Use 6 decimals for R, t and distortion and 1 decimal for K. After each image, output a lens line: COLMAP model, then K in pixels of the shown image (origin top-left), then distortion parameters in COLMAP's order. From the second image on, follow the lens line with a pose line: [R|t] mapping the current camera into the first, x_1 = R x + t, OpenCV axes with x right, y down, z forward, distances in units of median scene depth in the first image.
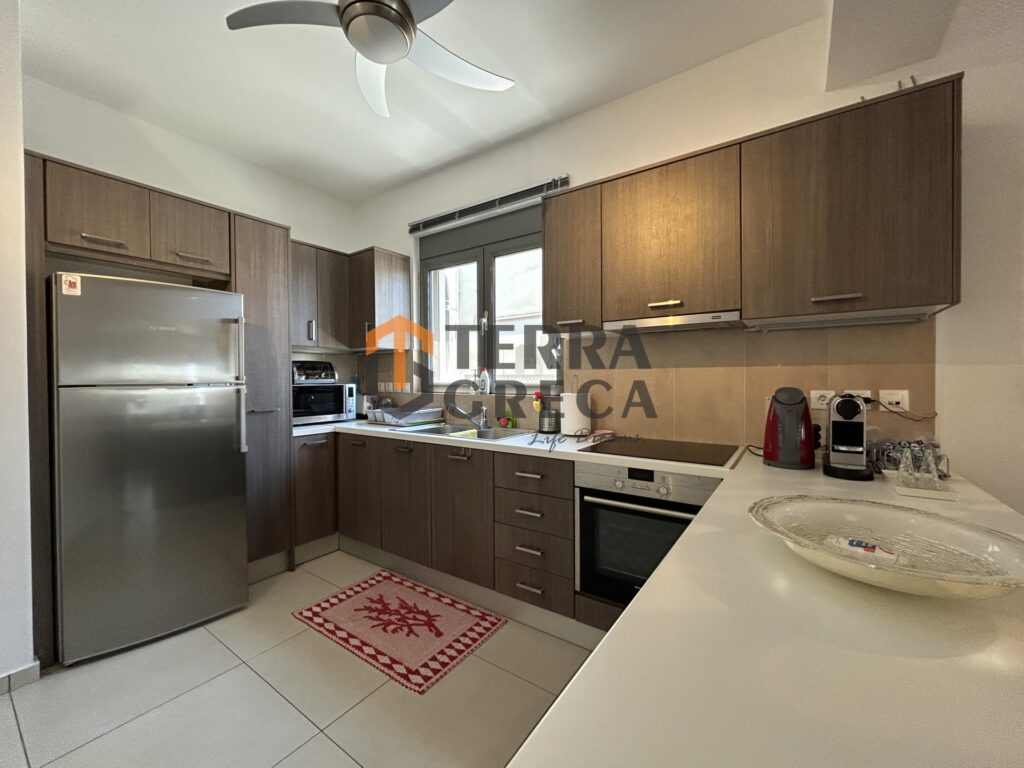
lens RADIAL K [[413.7, 0, 503.2], [0, 413.7, 379.1], [0, 0, 1]] dist [-0.001875, 0.001845]
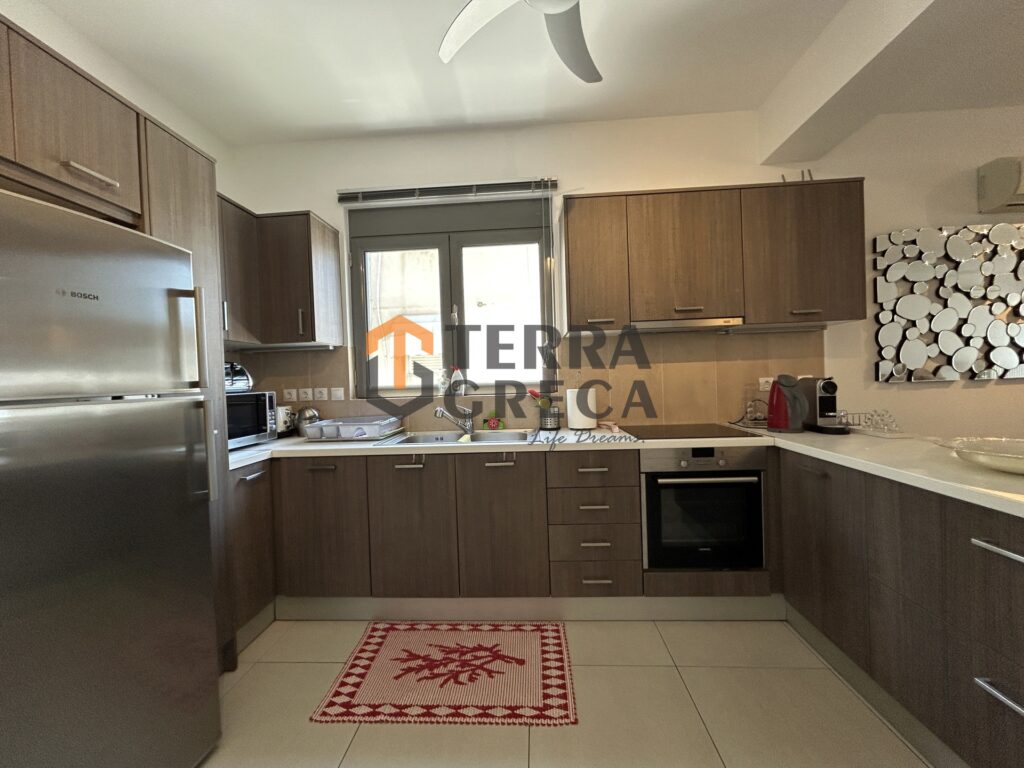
lens RADIAL K [[413.7, 0, 507.6], [0, 413.7, 379.7], [0, 0, 1]] dist [-0.001875, 0.001845]
pose [[0.849341, -0.027902, 0.527106, -0.534163], [0.031546, 0.999500, 0.002077, 0.003181], [-0.526900, 0.014864, 0.849797, 0.206272]]
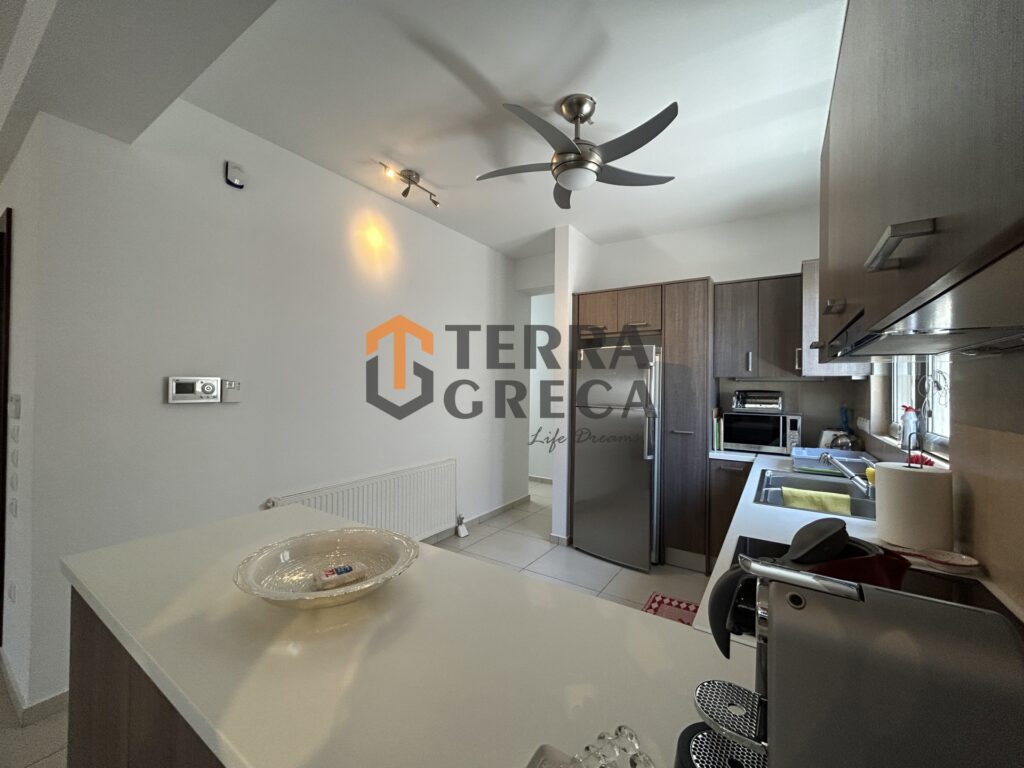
lens RADIAL K [[413.7, 0, 514.8], [0, 413.7, 380.7], [0, 0, 1]] dist [-0.001875, 0.001845]
pose [[0.037228, -0.009361, -0.999263, 0.697364], [-0.015497, 0.999830, -0.009944, -0.062827], [0.999187, 0.015855, 0.037077, 0.470256]]
